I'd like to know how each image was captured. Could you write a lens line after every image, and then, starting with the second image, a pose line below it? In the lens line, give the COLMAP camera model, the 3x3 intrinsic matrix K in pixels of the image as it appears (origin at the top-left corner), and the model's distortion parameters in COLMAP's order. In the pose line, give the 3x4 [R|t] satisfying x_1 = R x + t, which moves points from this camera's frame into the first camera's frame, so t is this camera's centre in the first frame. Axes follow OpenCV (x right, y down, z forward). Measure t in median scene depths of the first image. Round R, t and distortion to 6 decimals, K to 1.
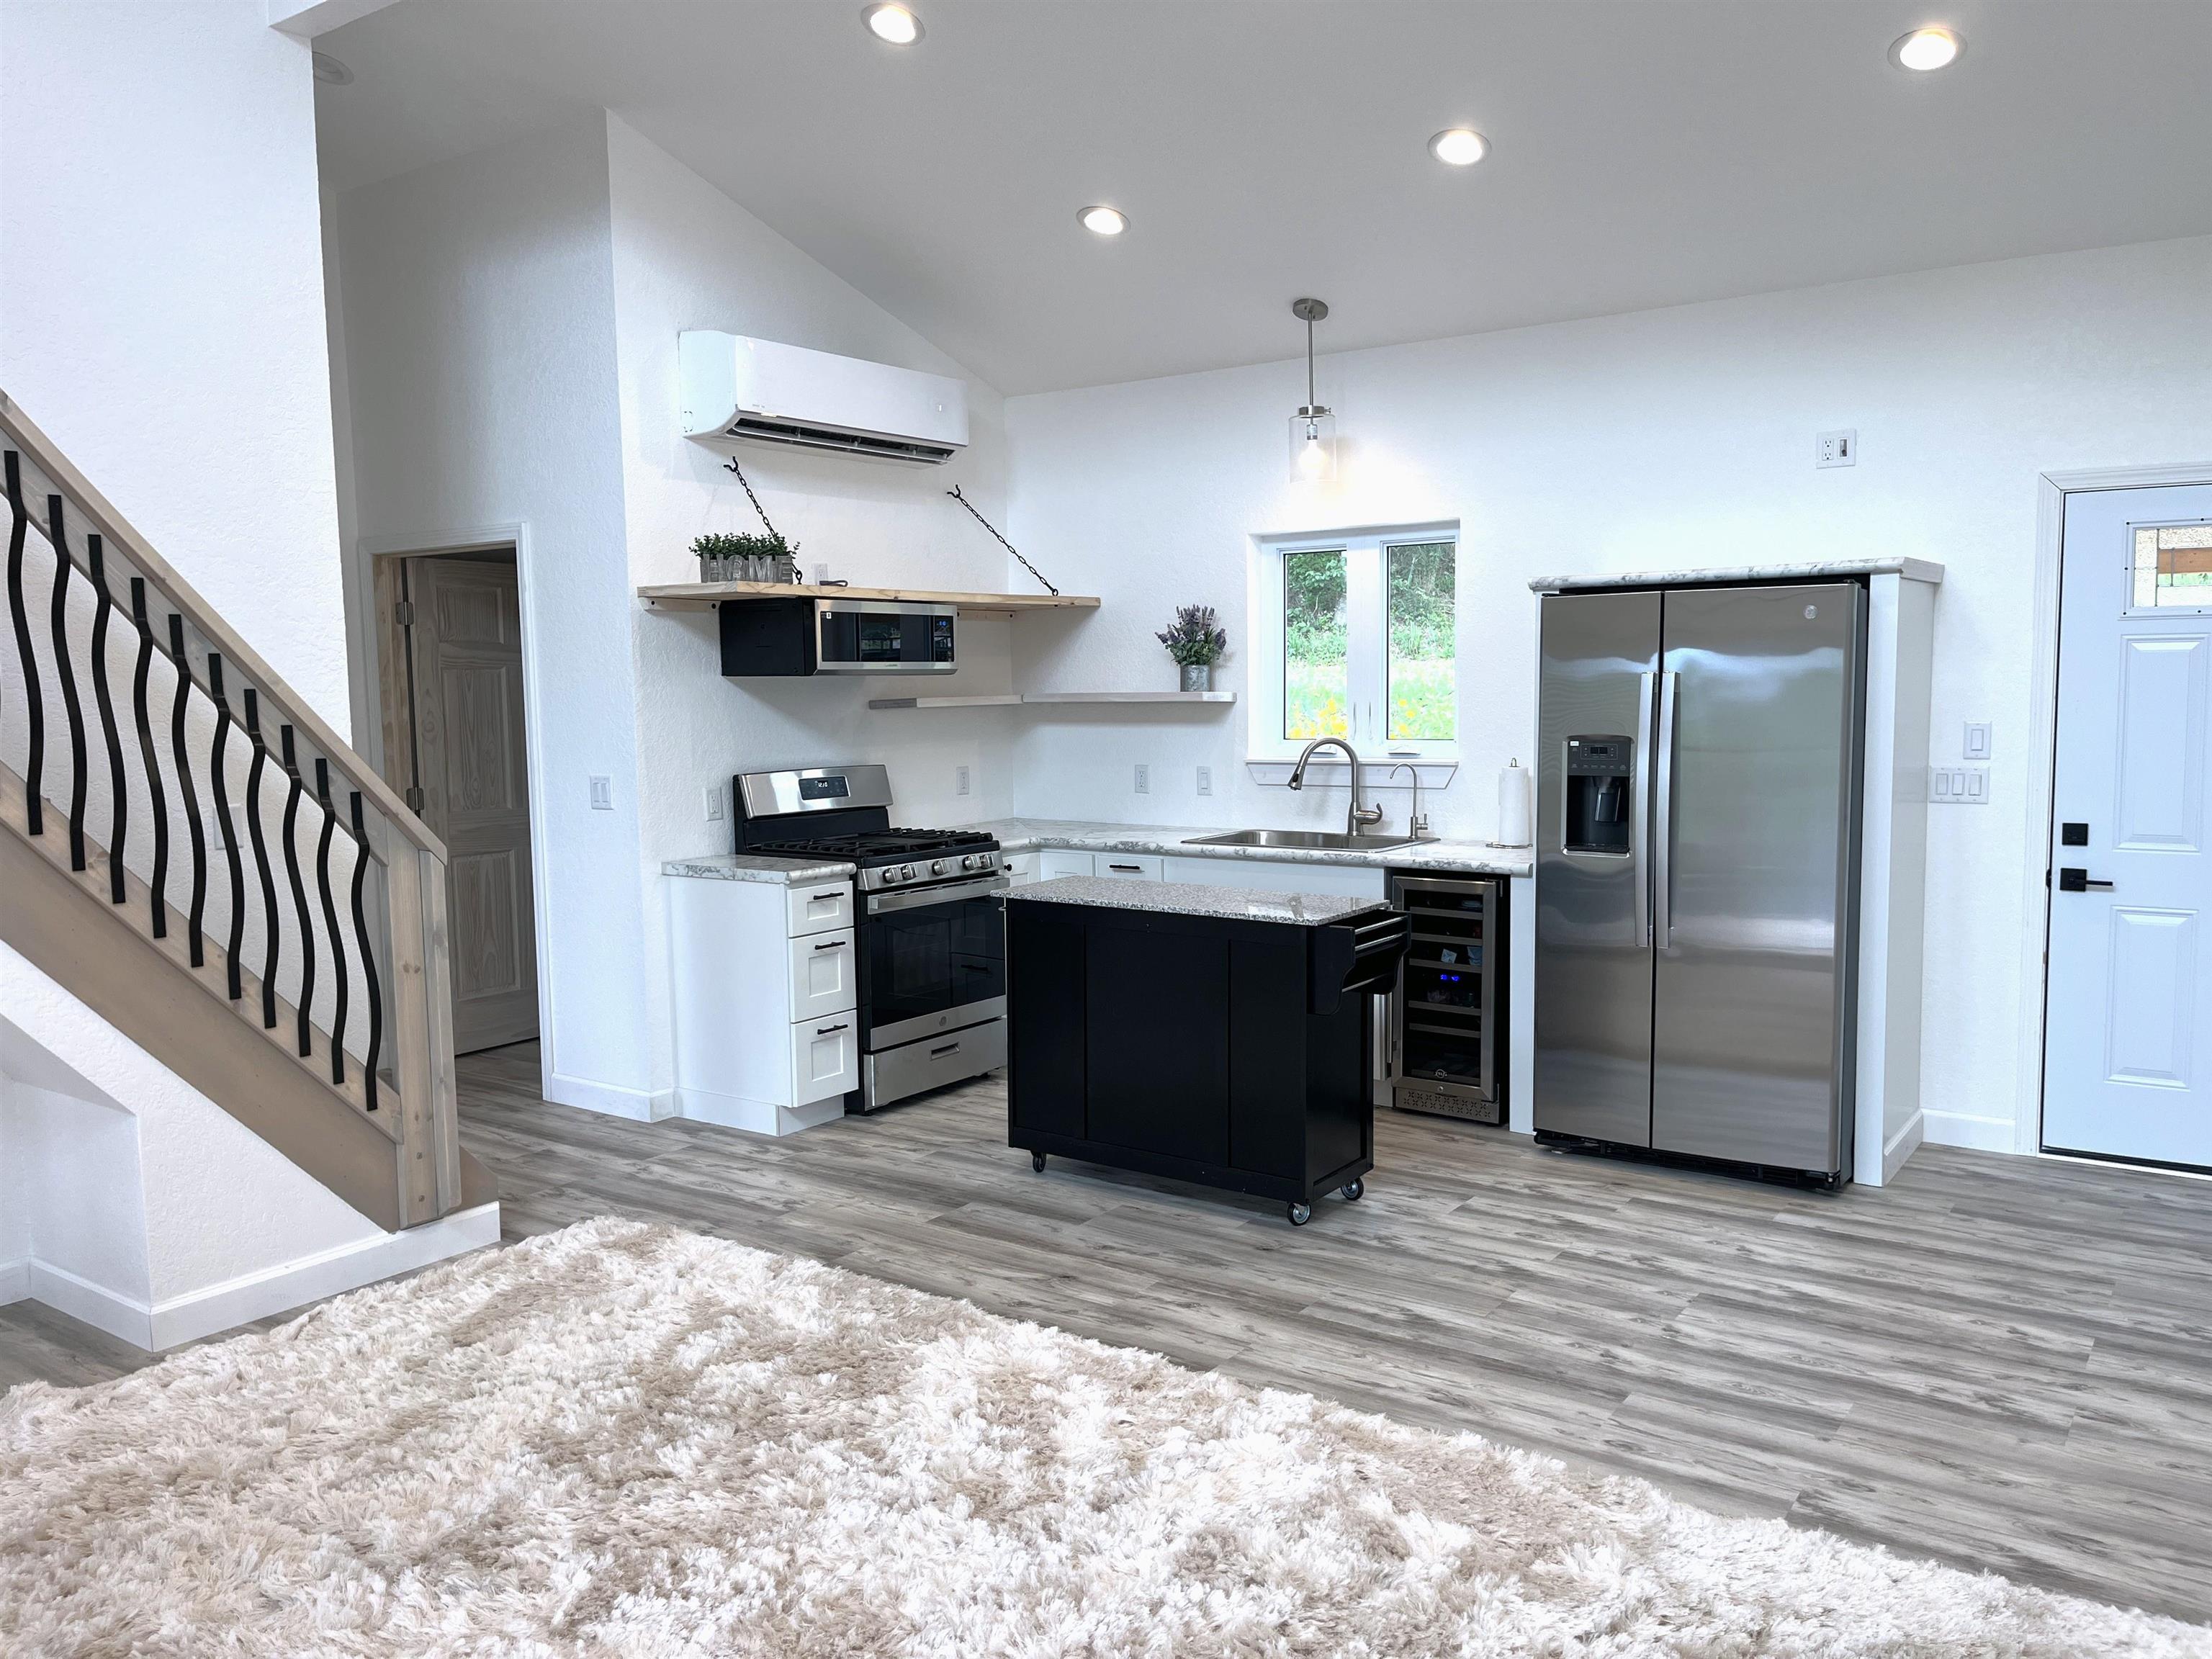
lens RADIAL K [[1701.4, 0, 1116.4], [0, 1701.4, 828.8], [0, 0, 1]] dist [0.055059, -0.068014]
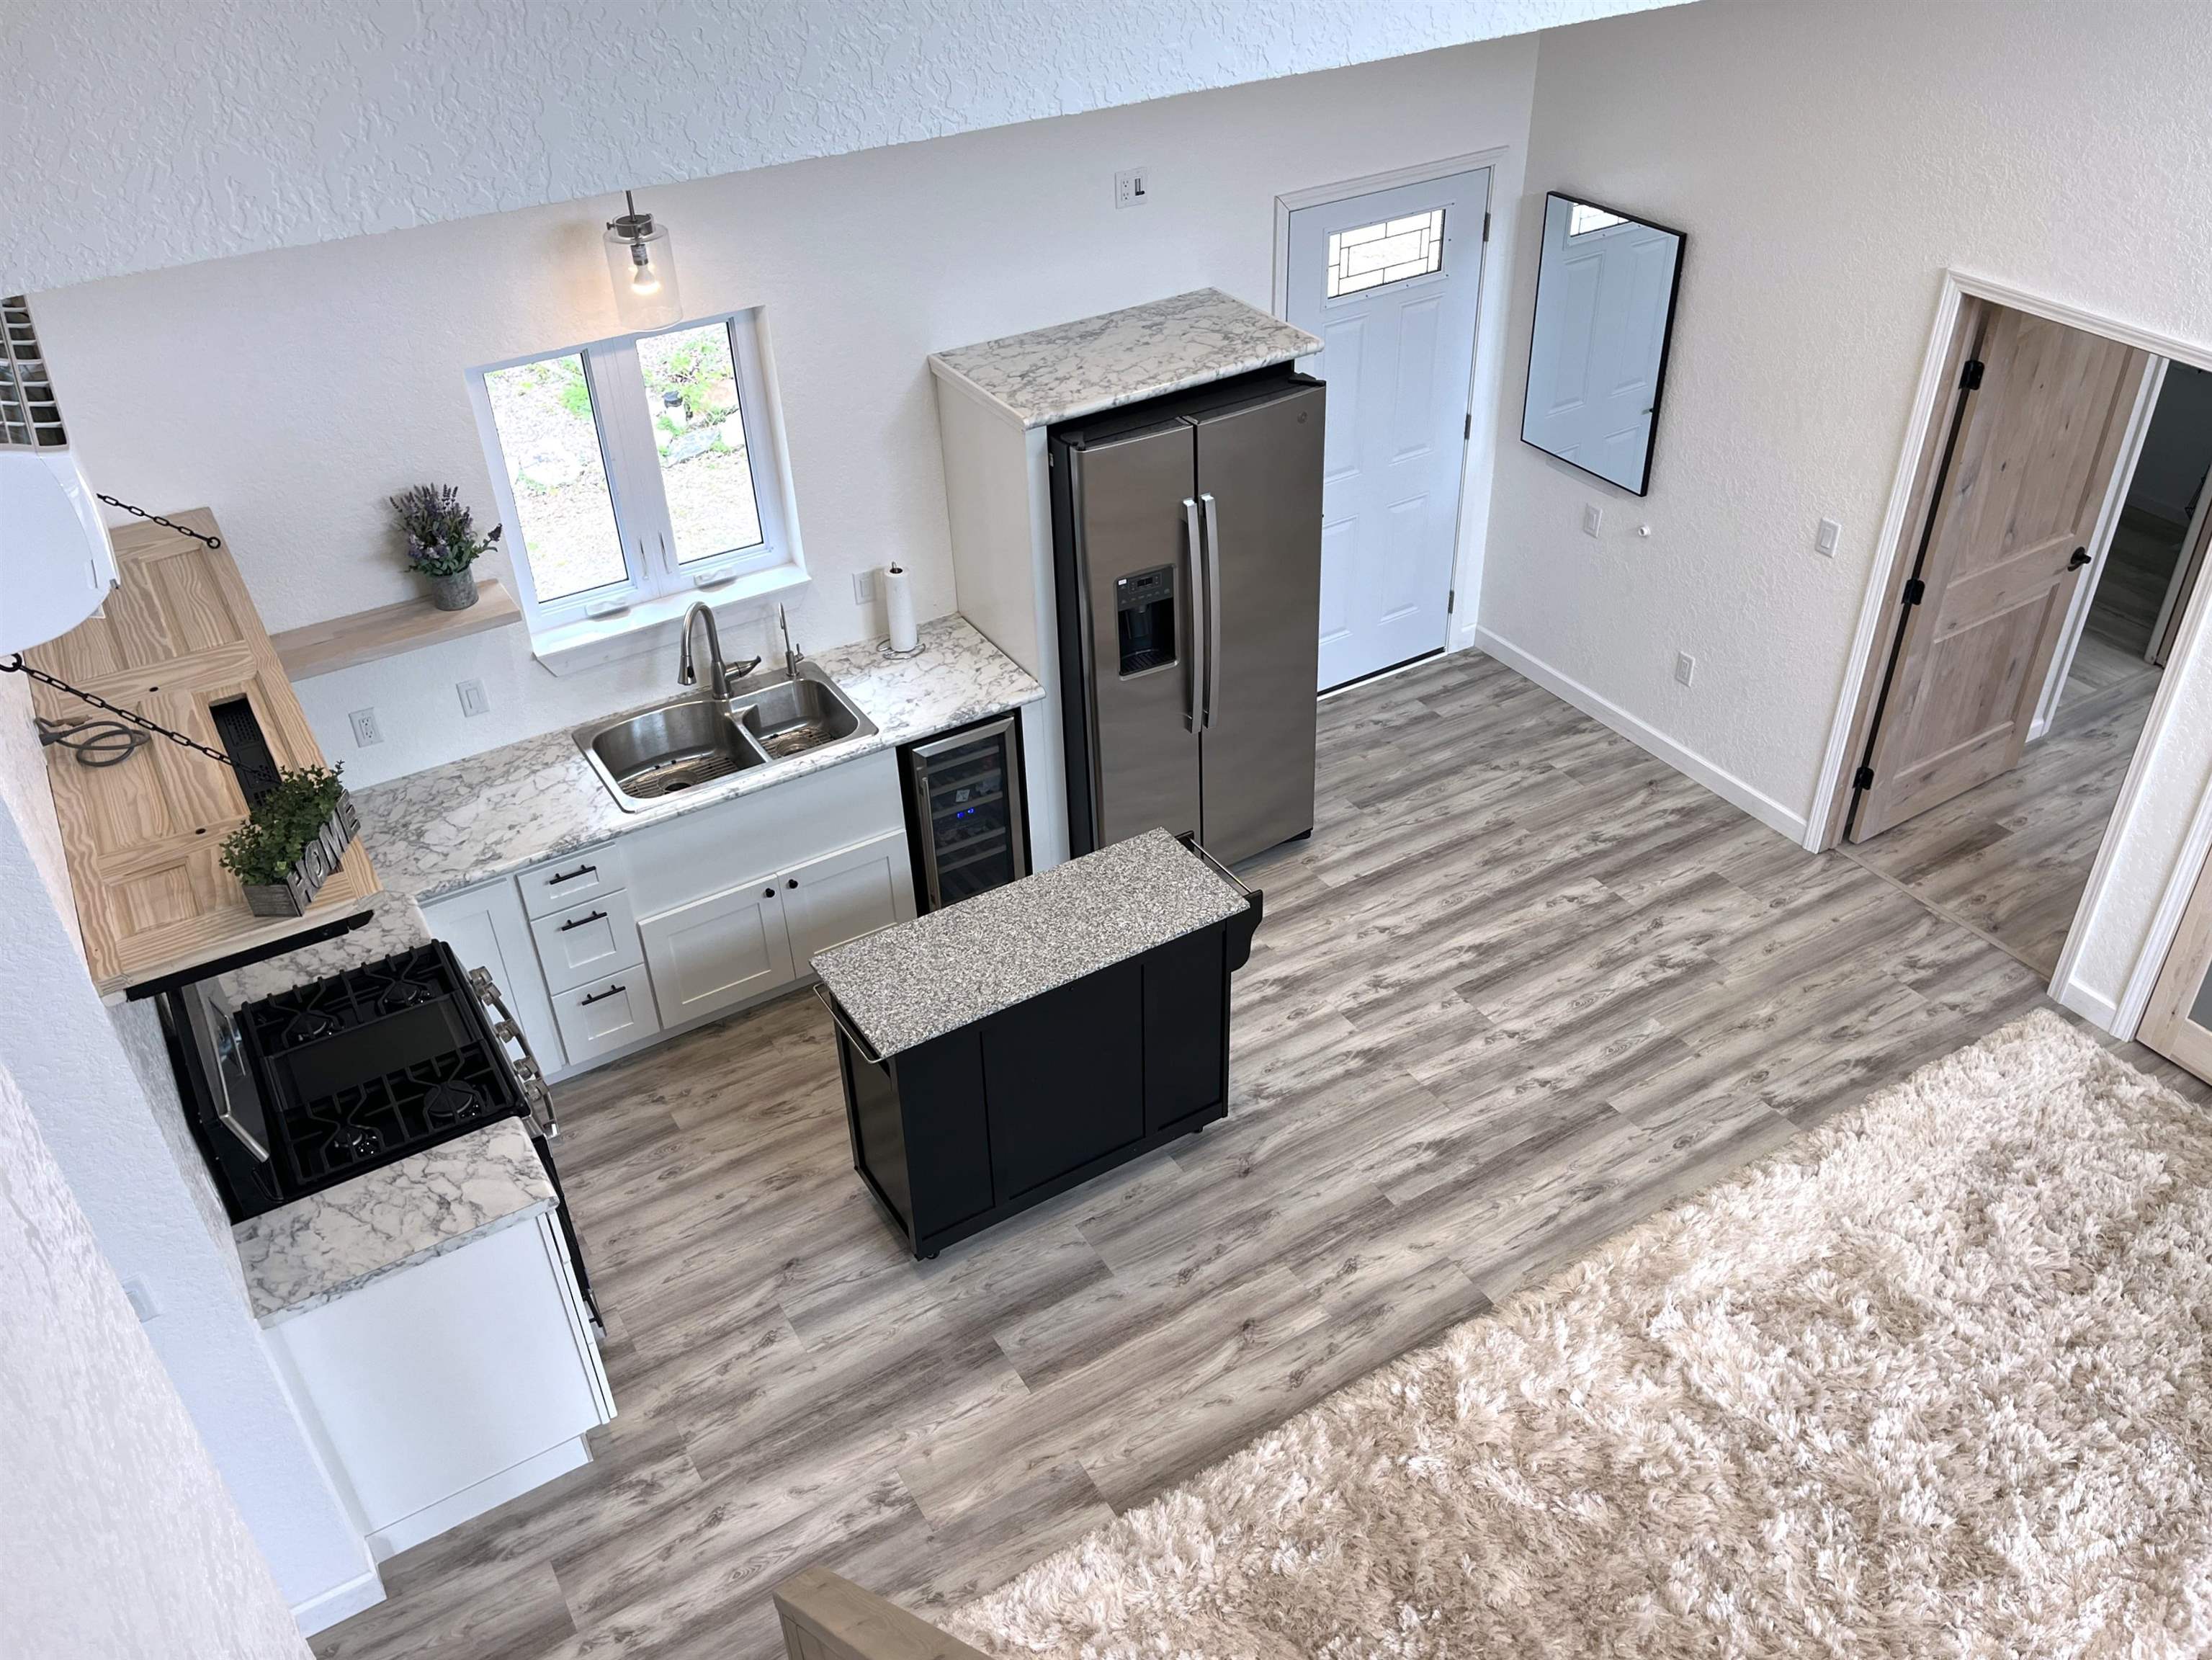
lens RADIAL K [[1773.9, 0, 1140.1], [0, 1773.9, 833.0], [0, 0, 1]] dist [0.030165, -0.000037]
pose [[0.392880, -0.526490, 0.753959, -0.745595], [0.099107, 0.839352, 0.534477, -0.604030], [-0.914234, -0.135263, 0.381943, 0.704952]]
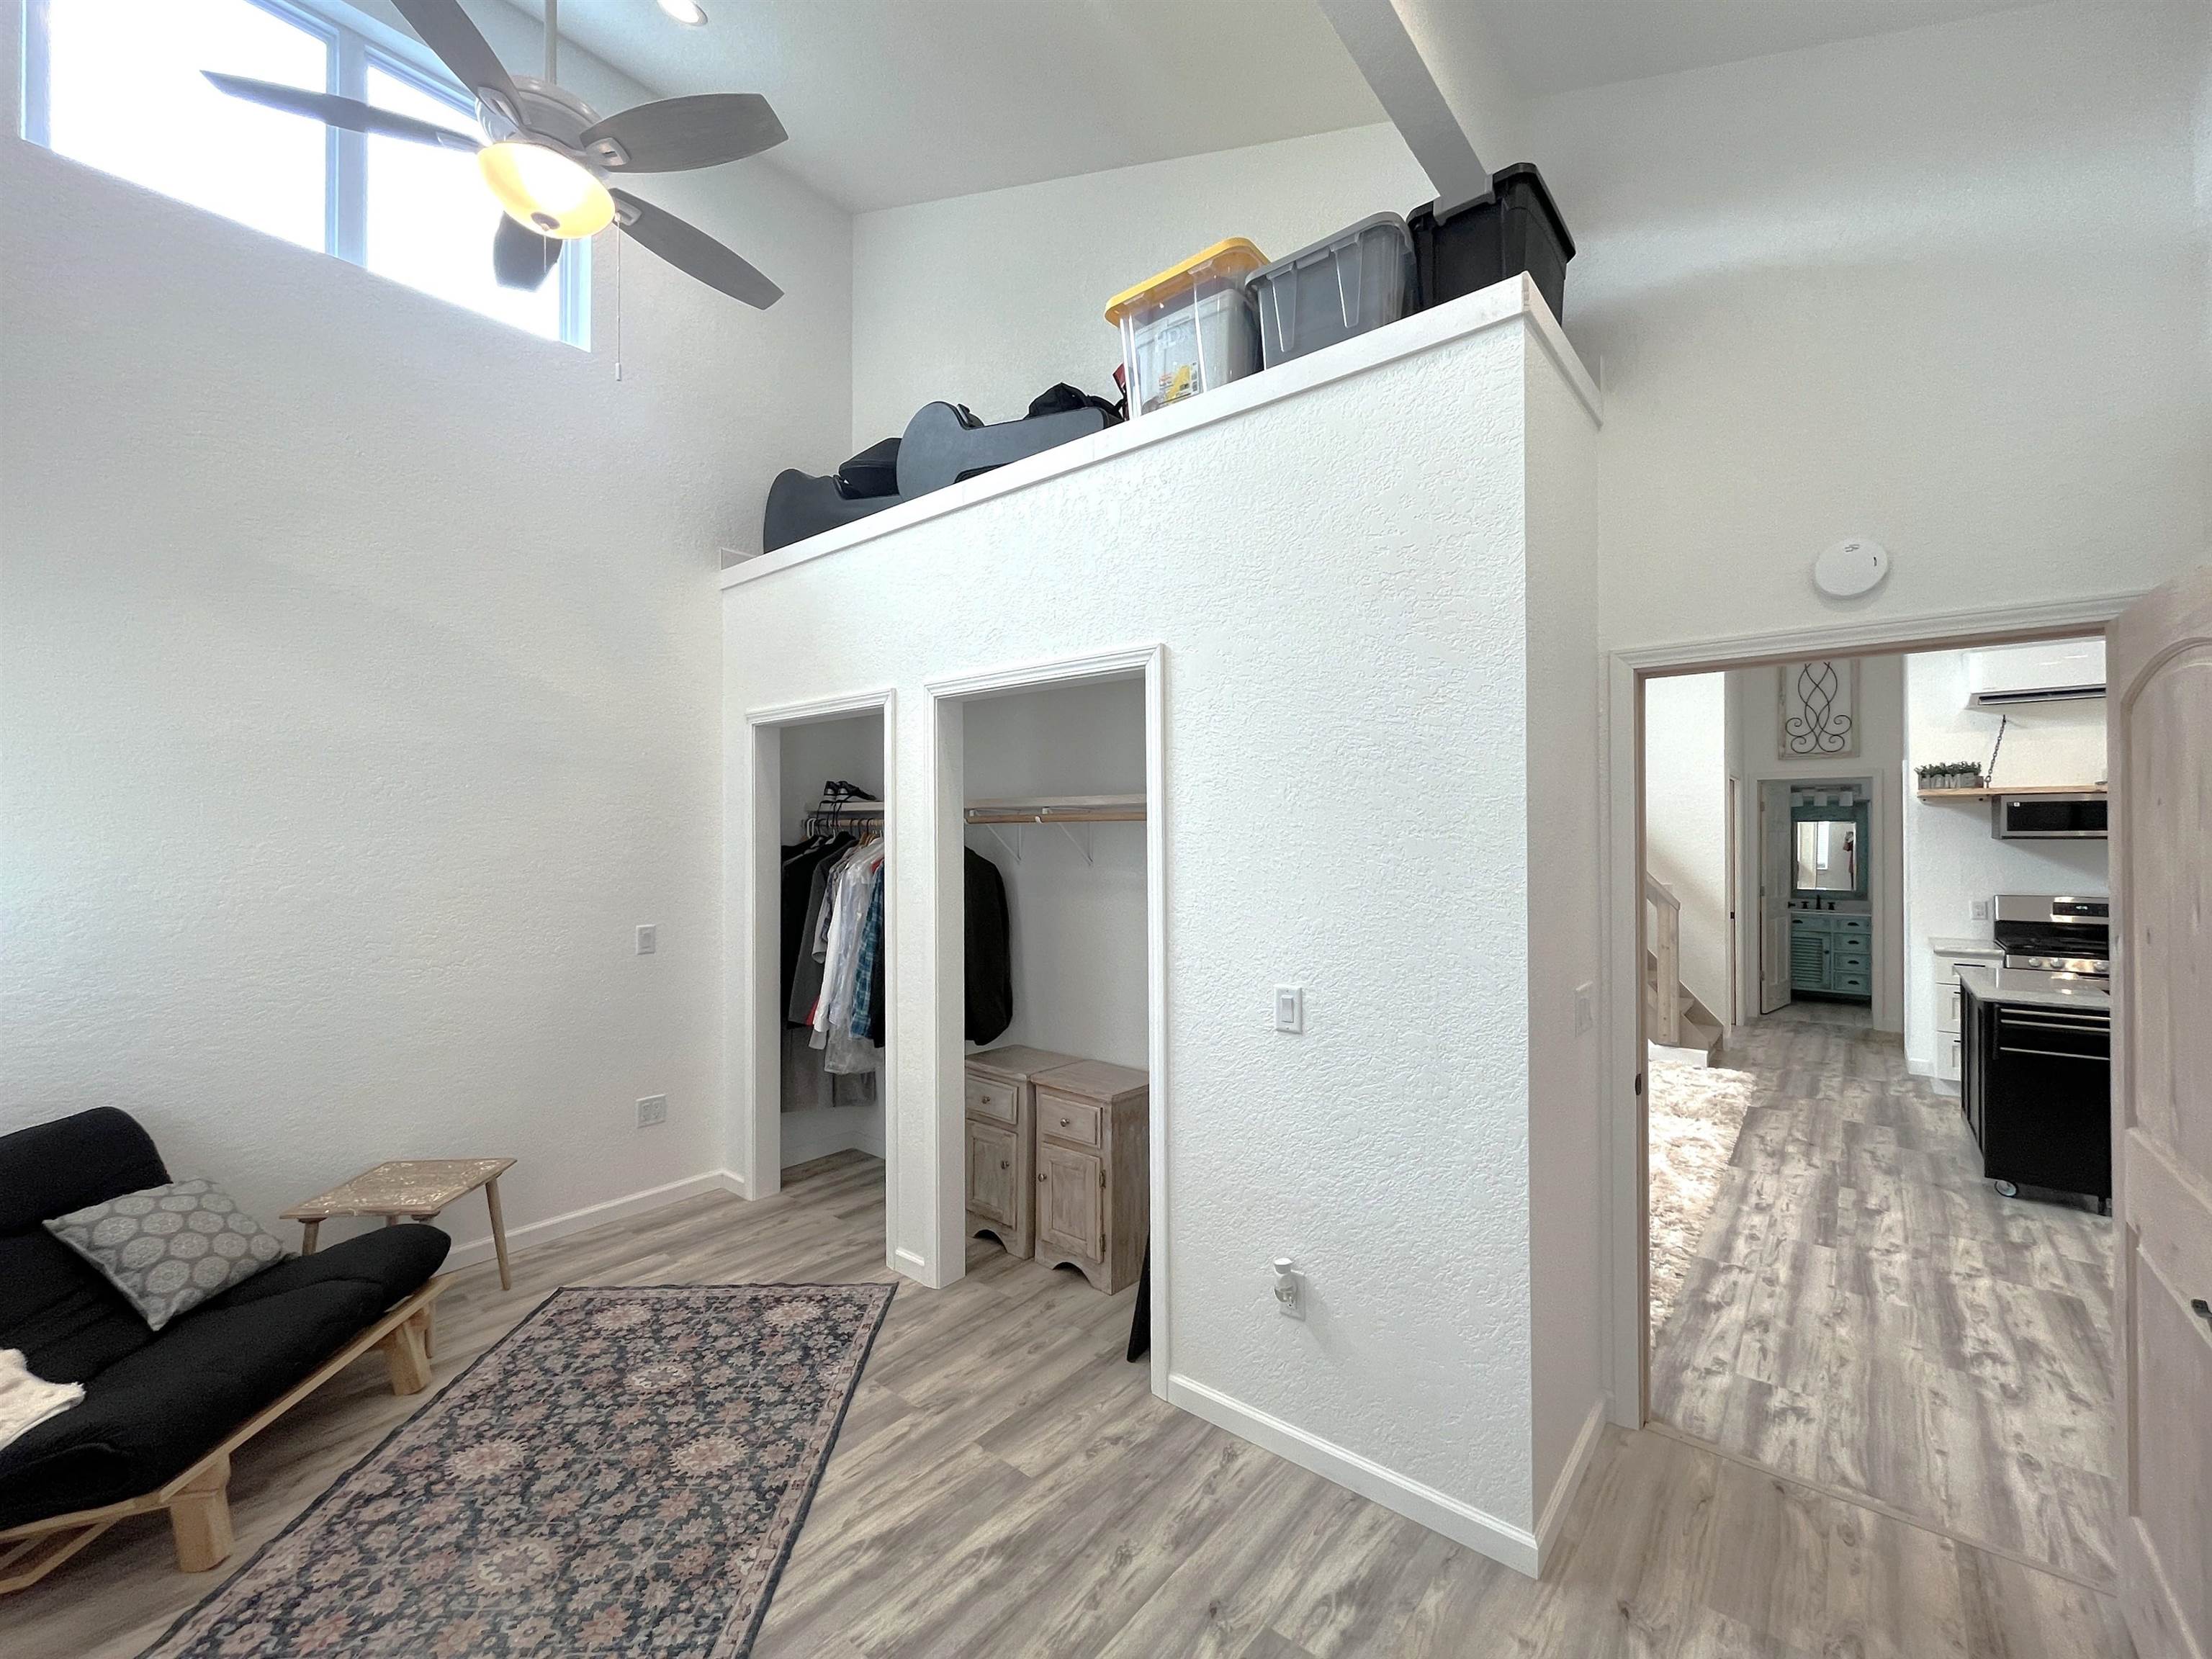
lens RADIAL K [[921.6, 0, 1100.0], [0, 921.6, 823.4], [0, 0, 1]] dist [-0.001567, -0.000025]
pose [[-0.073532, 0.006925, -0.997269, 1.141218], [-0.088784, 0.995960, 0.013463, -0.054127], [0.993333, 0.089531, -0.072620, 0.224508]]
